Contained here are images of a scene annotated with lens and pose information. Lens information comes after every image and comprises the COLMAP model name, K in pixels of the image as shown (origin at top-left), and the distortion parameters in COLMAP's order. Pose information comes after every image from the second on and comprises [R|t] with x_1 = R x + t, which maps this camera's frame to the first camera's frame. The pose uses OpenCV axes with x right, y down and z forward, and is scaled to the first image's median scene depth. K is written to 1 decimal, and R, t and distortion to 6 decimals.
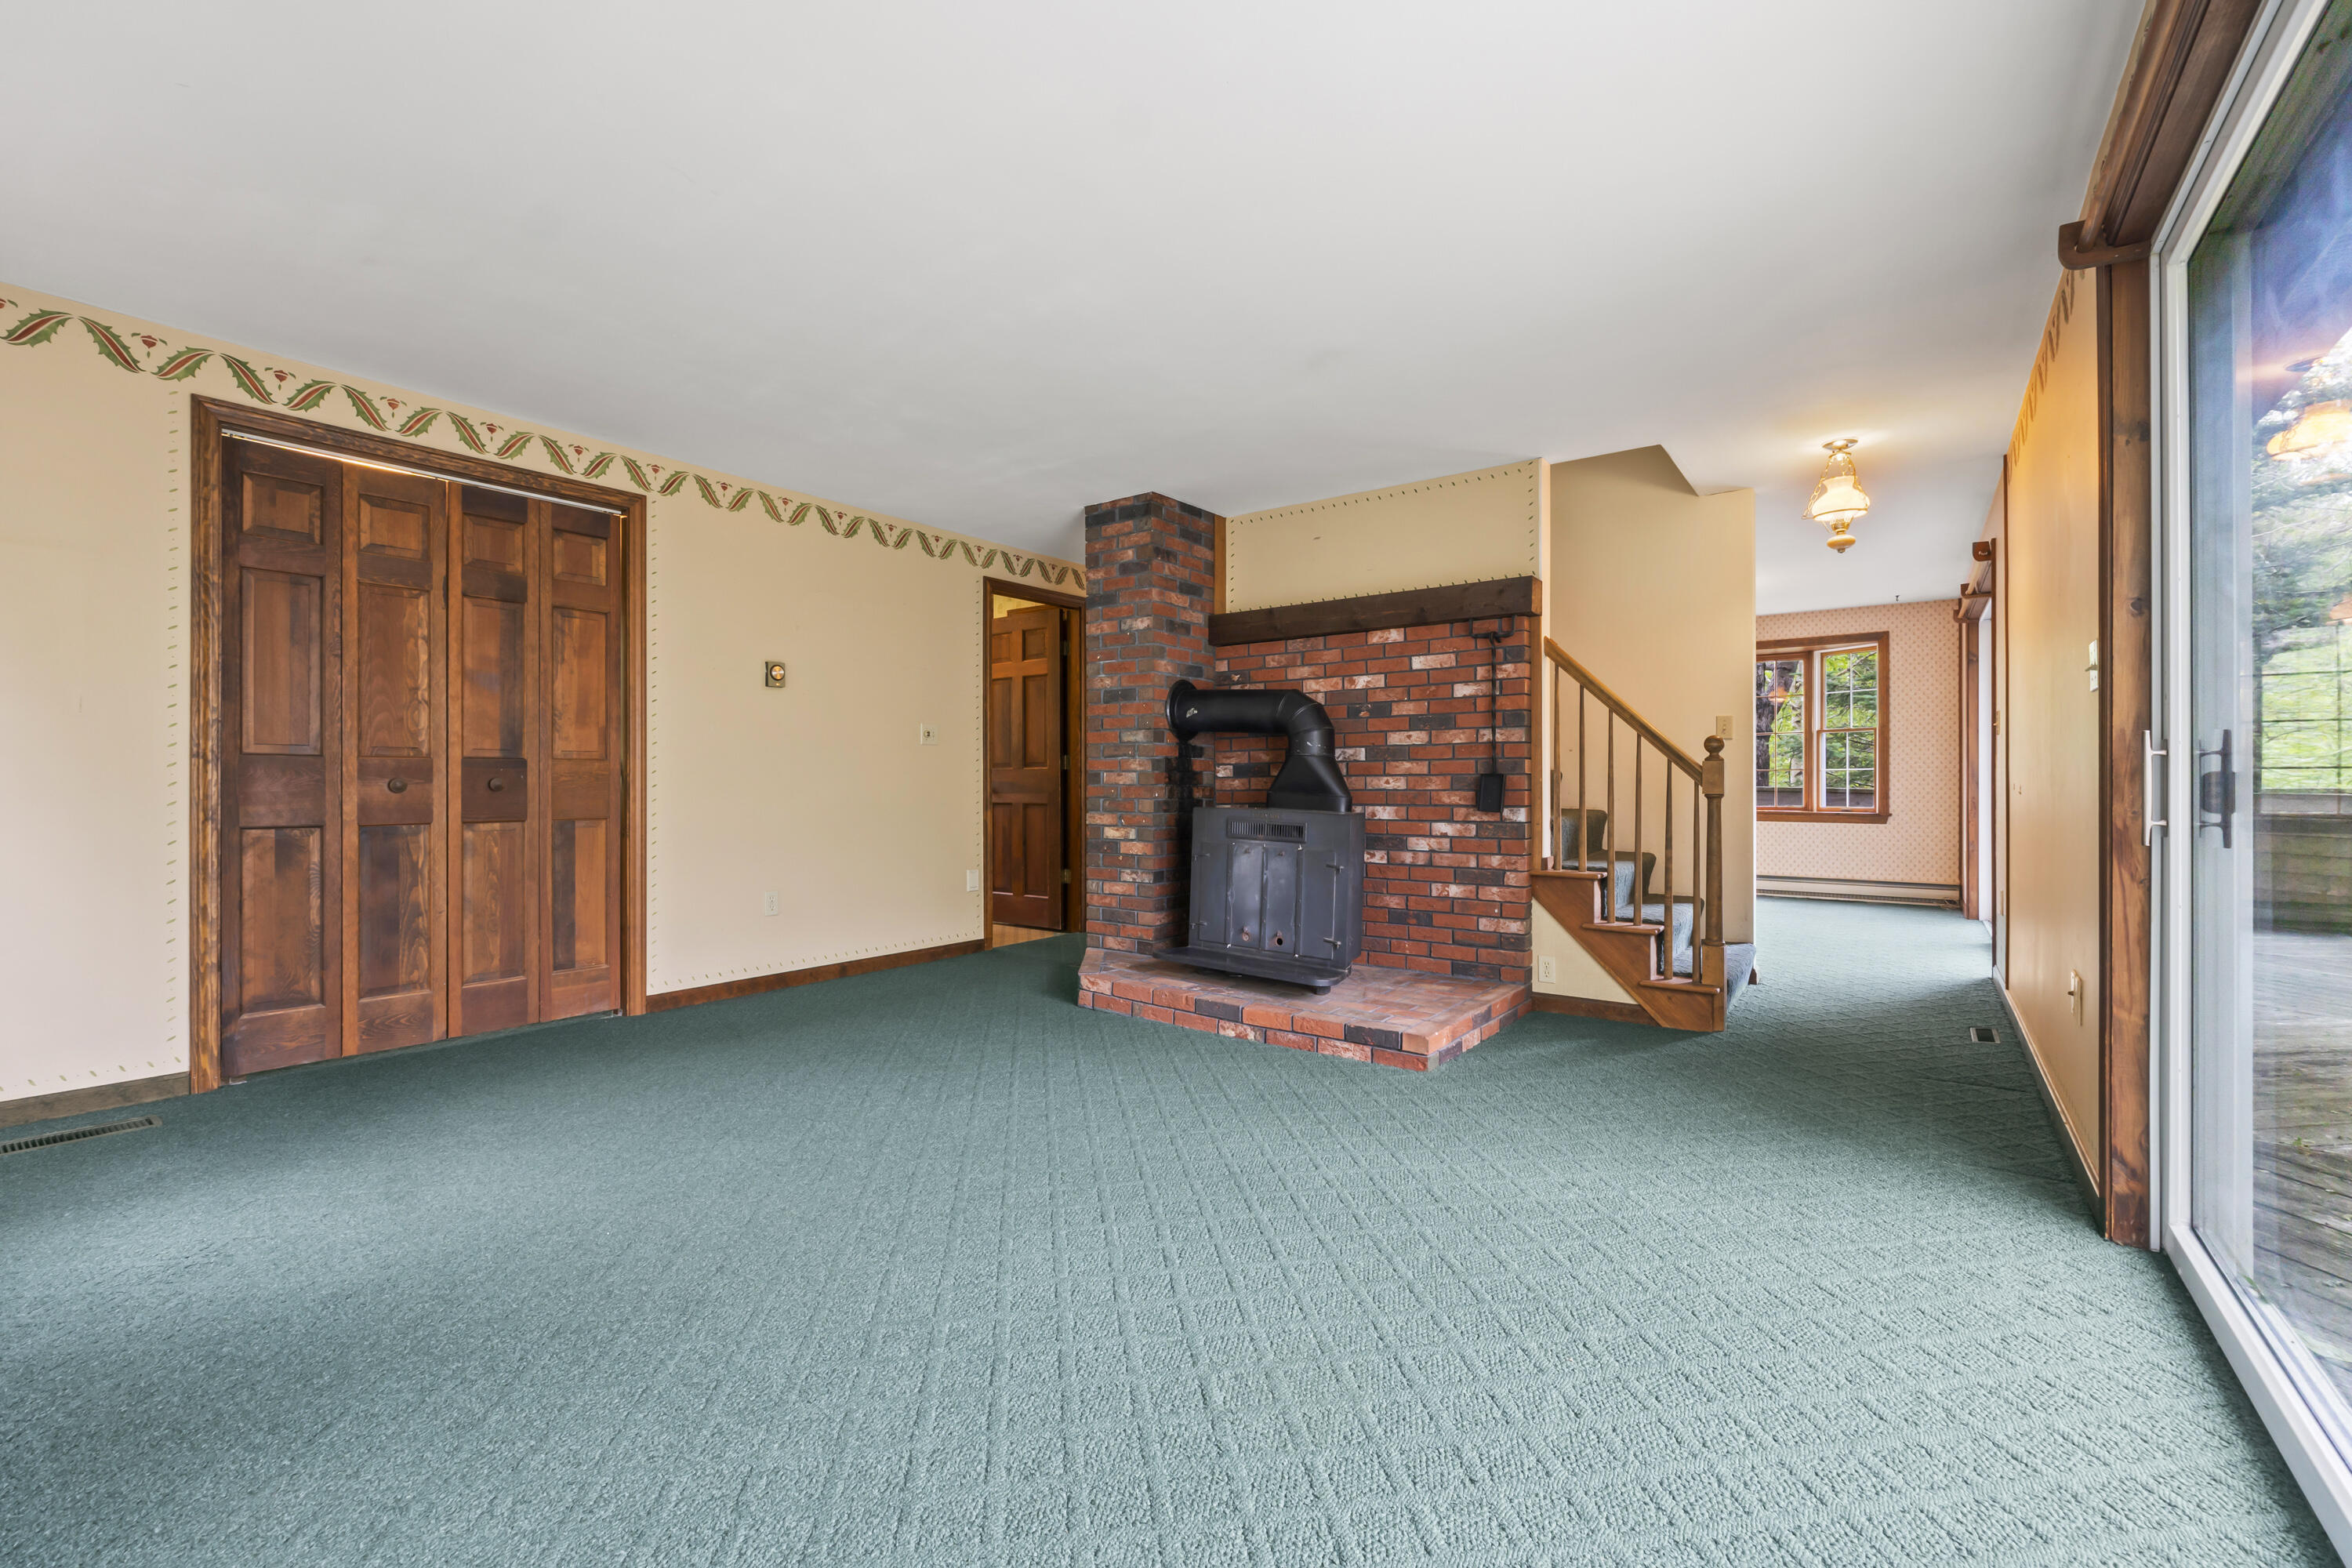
lens RADIAL K [[992.4, 0, 1176.0], [0, 992.4, 784.0], [0, 0, 1]] dist [-0.002375, -0.000087]
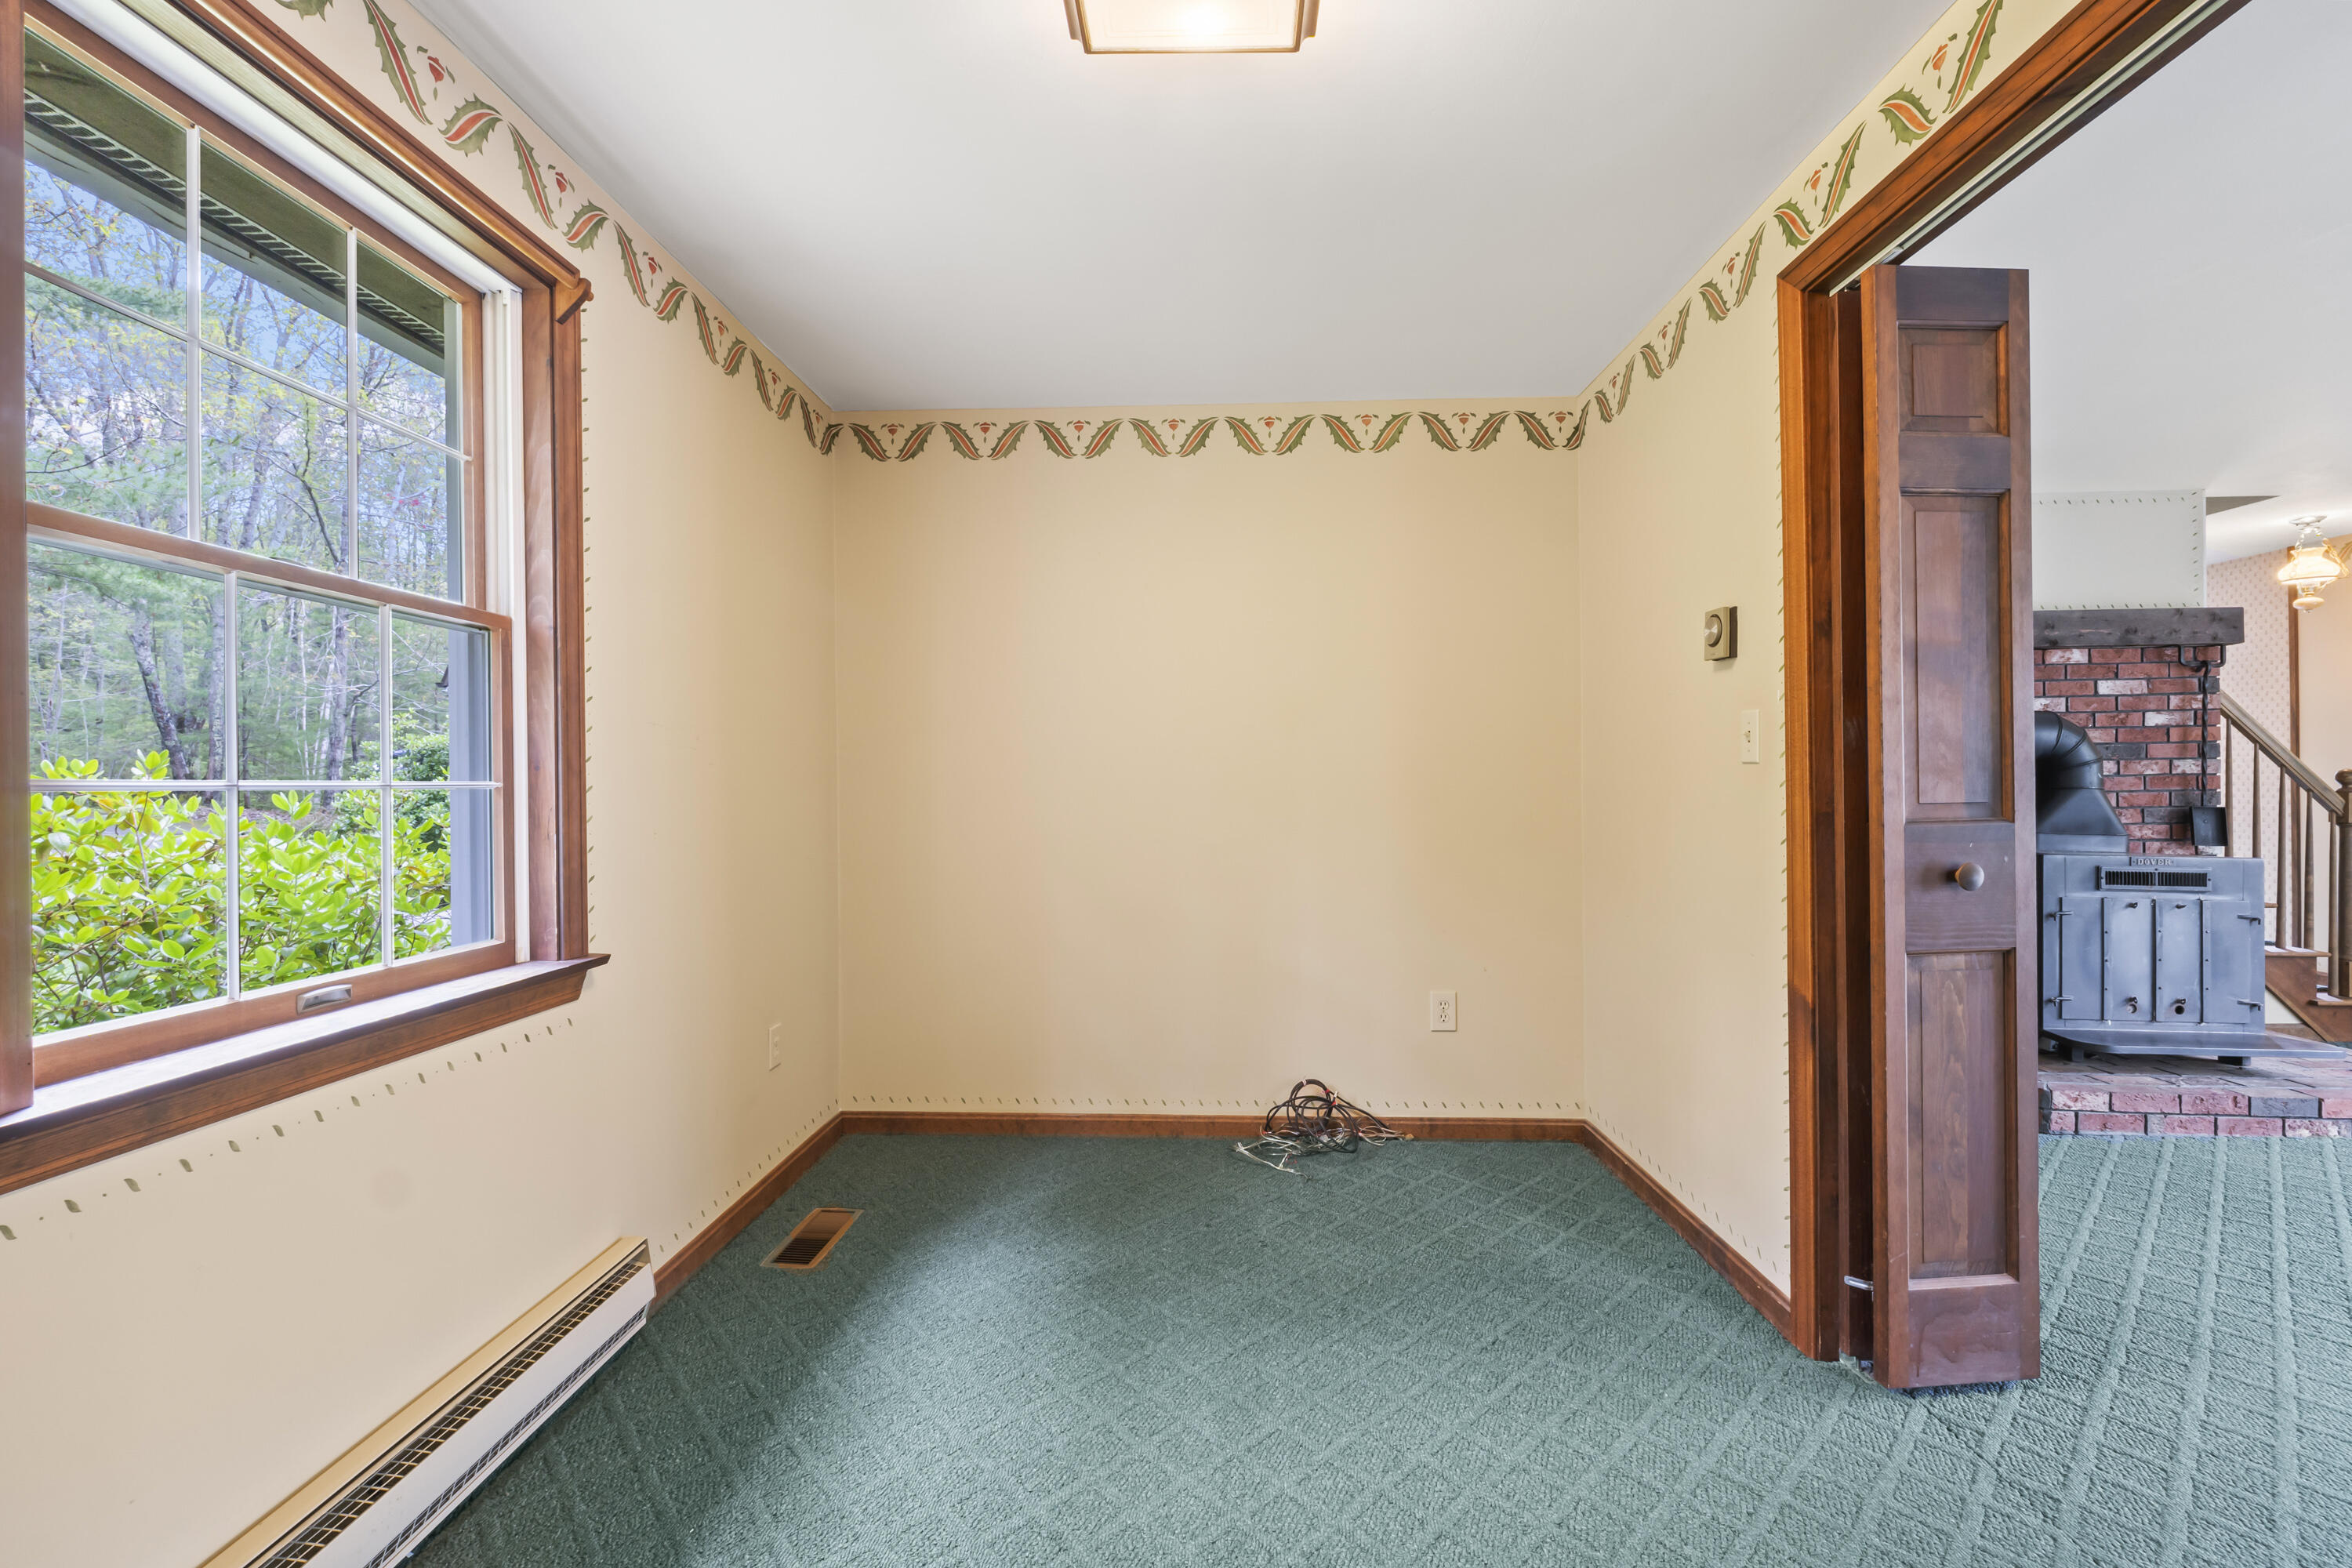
lens RADIAL K [[990.4, 0, 1175.4], [0, 990.4, 788.3], [0, 0, 1]] dist [-0.003041, -0.000453]
pose [[0.824647, -0.009473, 0.565568, -0.983899], [0.011188, 0.999937, 0.000435, -0.037070], [-0.565537, 0.005968, 0.824701, 0.718945]]
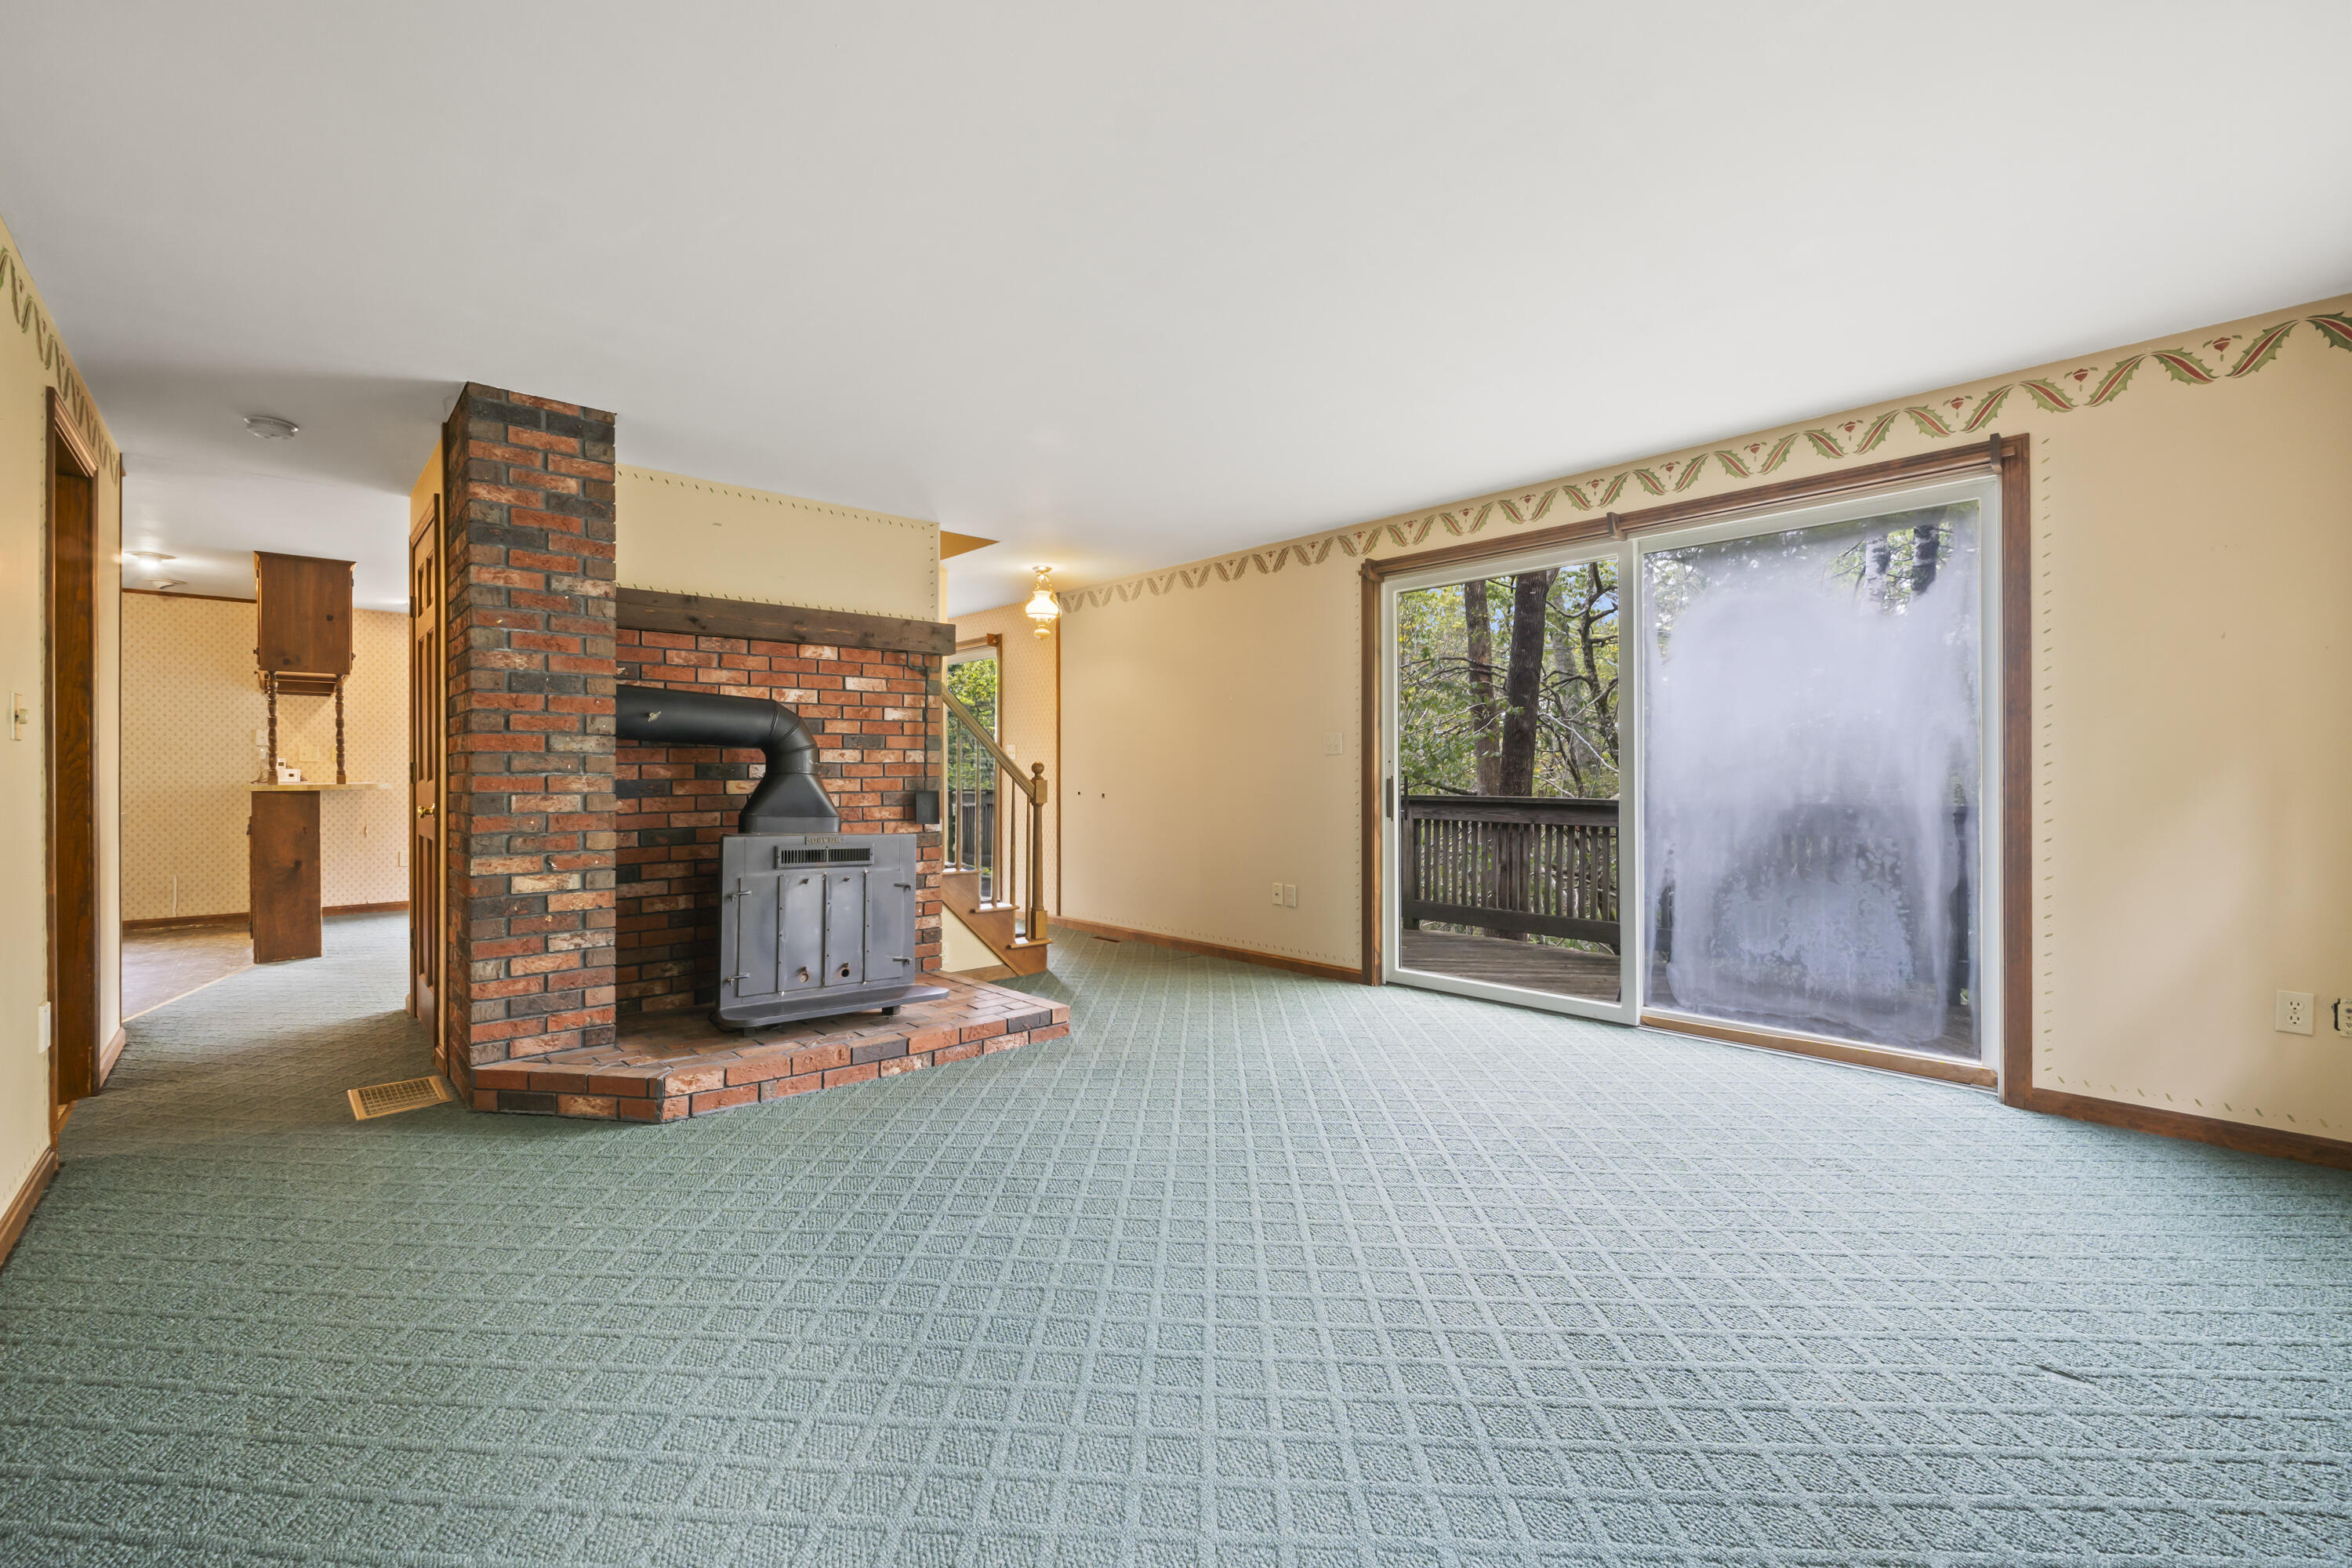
lens RADIAL K [[992.4, 0, 1180.0], [0, 992.4, 760.4], [0, 0, 1]] dist [0.001818, -0.000659]
pose [[0.177563, 0.013843, 0.984012, -0.700169], [0.004624, 0.999878, -0.014900, -0.024867], [-0.984099, 0.007195, 0.177477, 0.473504]]
